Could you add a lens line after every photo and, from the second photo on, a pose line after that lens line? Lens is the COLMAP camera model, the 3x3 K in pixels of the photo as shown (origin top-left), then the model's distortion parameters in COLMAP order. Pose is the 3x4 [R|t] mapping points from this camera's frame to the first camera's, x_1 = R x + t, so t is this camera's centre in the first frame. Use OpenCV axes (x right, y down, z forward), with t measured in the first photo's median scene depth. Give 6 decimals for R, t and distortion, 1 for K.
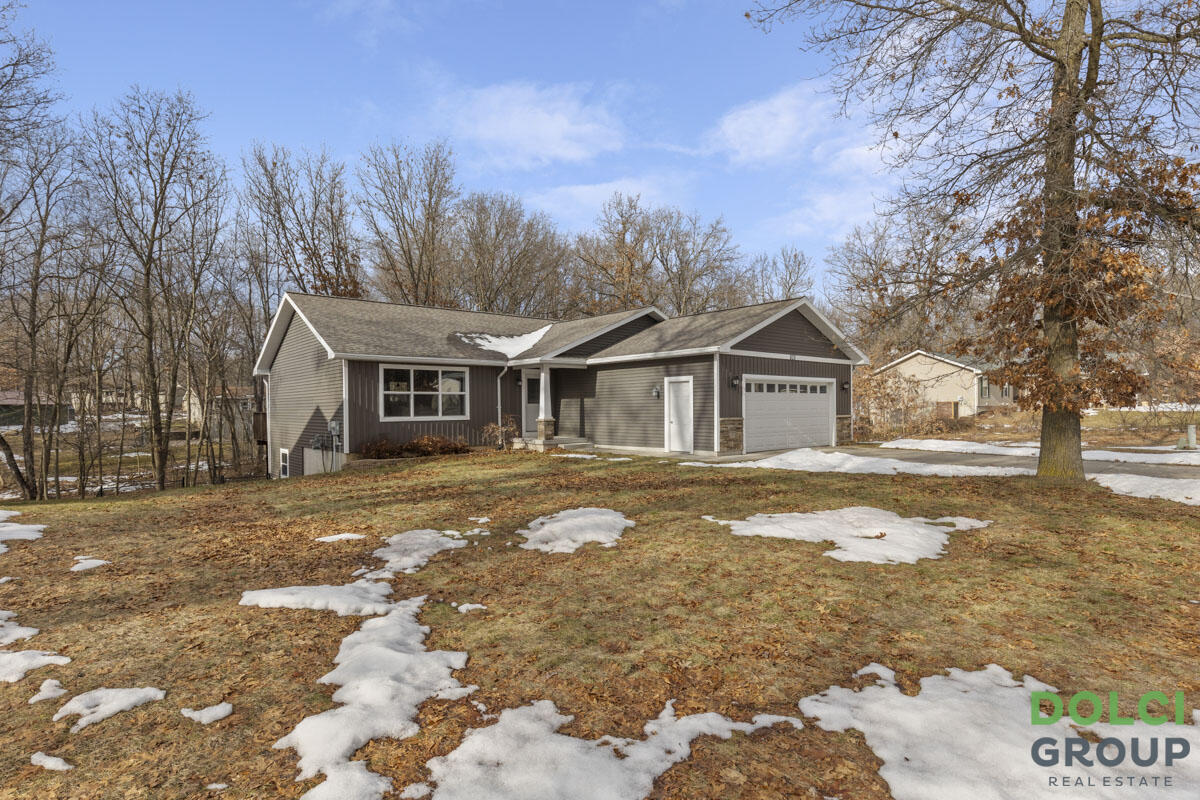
lens RADIAL K [[627.4, 0, 600.3], [0, 627.4, 398.8], [0, 0, 1]] dist [-0.003065, 0.000019]
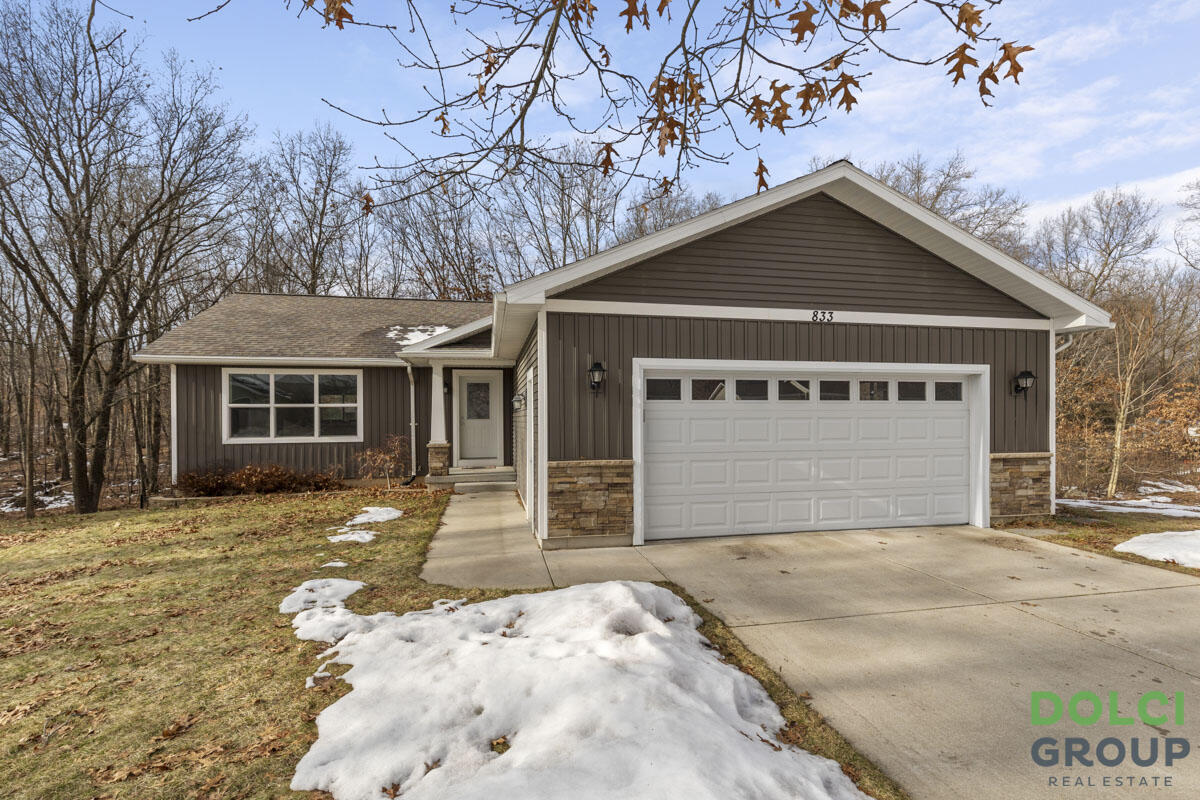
lens RADIAL K [[547.4, 0, 599.5], [0, 547.4, 417.0], [0, 0, 1]] dist [0.003515, 0.000738]
pose [[0.873661, 0.005099, -0.486508, 0.355351], [0.003434, 0.999856, 0.016645, -0.005208], [0.486523, -0.016213, 0.873517, 0.606218]]
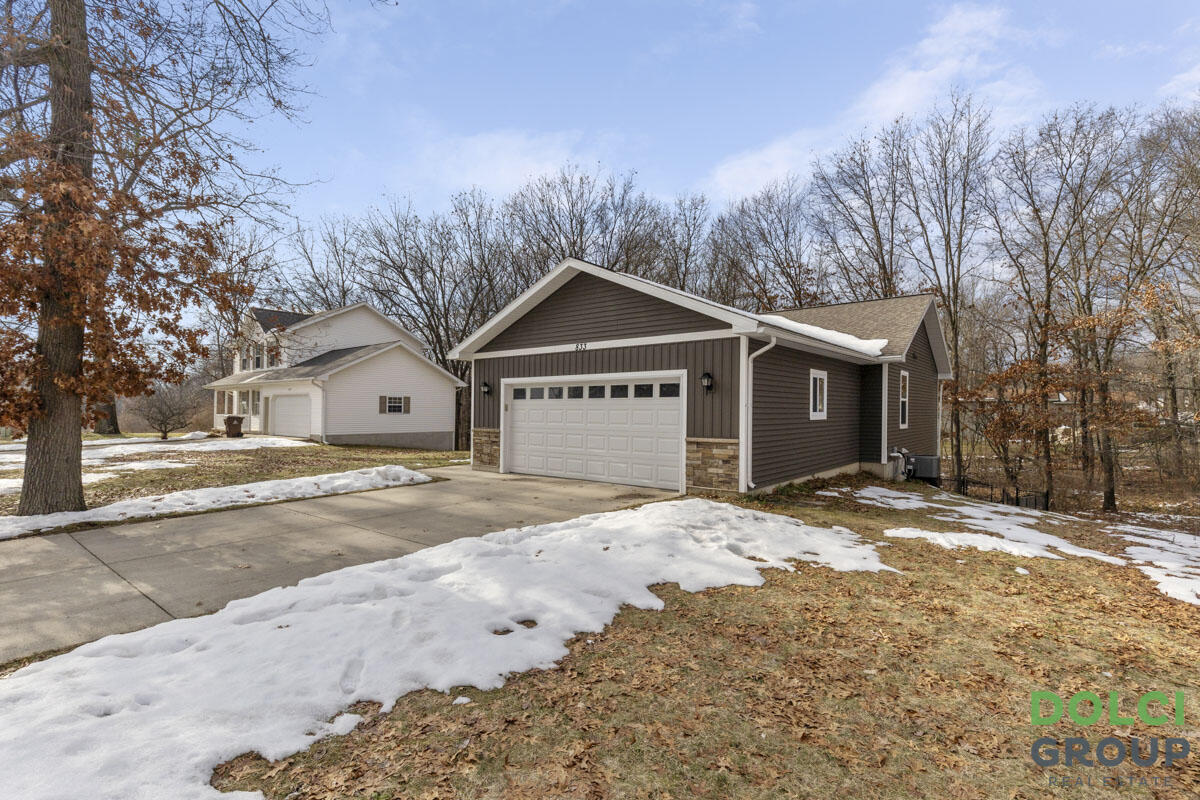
lens RADIAL K [[547.4, 0, 598.6], [0, 547.4, 403.6], [0, 0, 1]] dist [0.003515, 0.000738]
pose [[0.174965, -0.008869, -0.984535, 0.897218], [0.001682, 0.999961, -0.008709, 0.001167], [0.984573, -0.000132, 0.174973, 0.914159]]
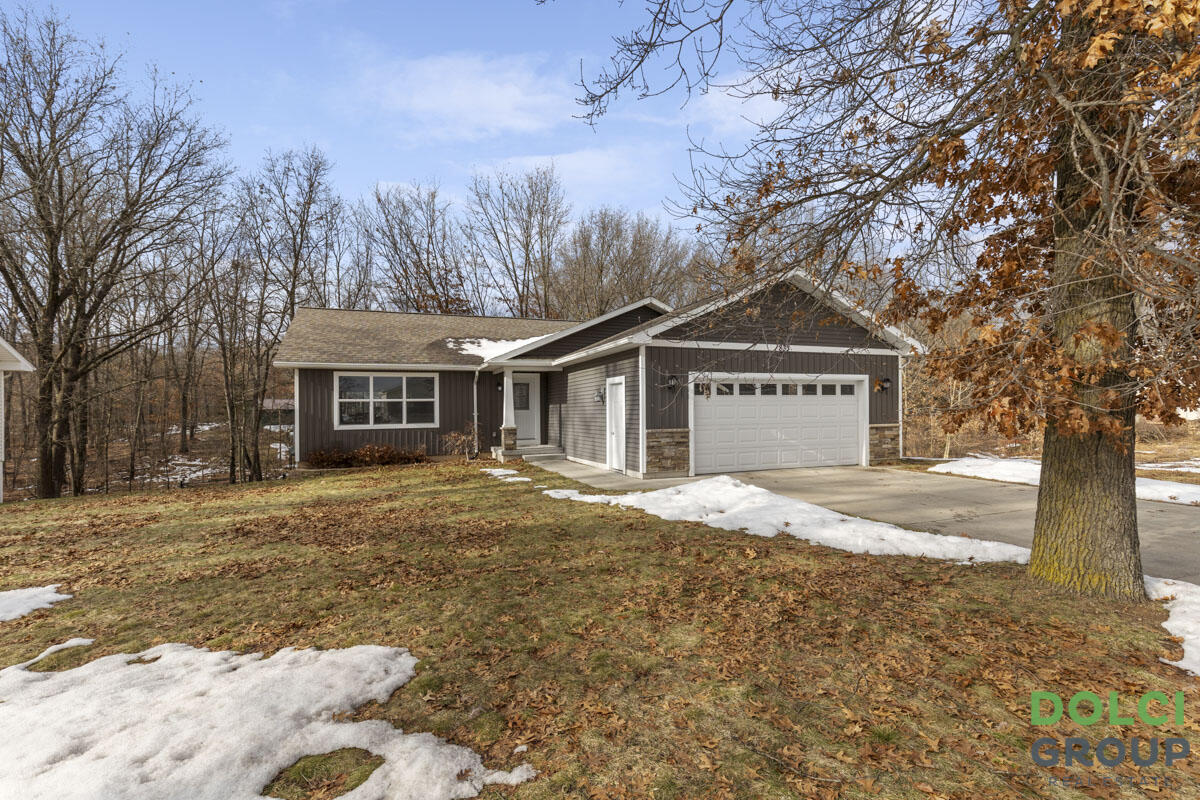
lens RADIAL K [[547.4, 0, 598.3], [0, 547.4, 411.1], [0, 0, 1]] dist [0.003515, 0.000738]
pose [[0.941857, -0.003349, -0.335997, 0.317731], [0.008700, 0.999858, 0.014421, -0.001933], [0.335901, -0.016506, 0.941753, 0.305044]]
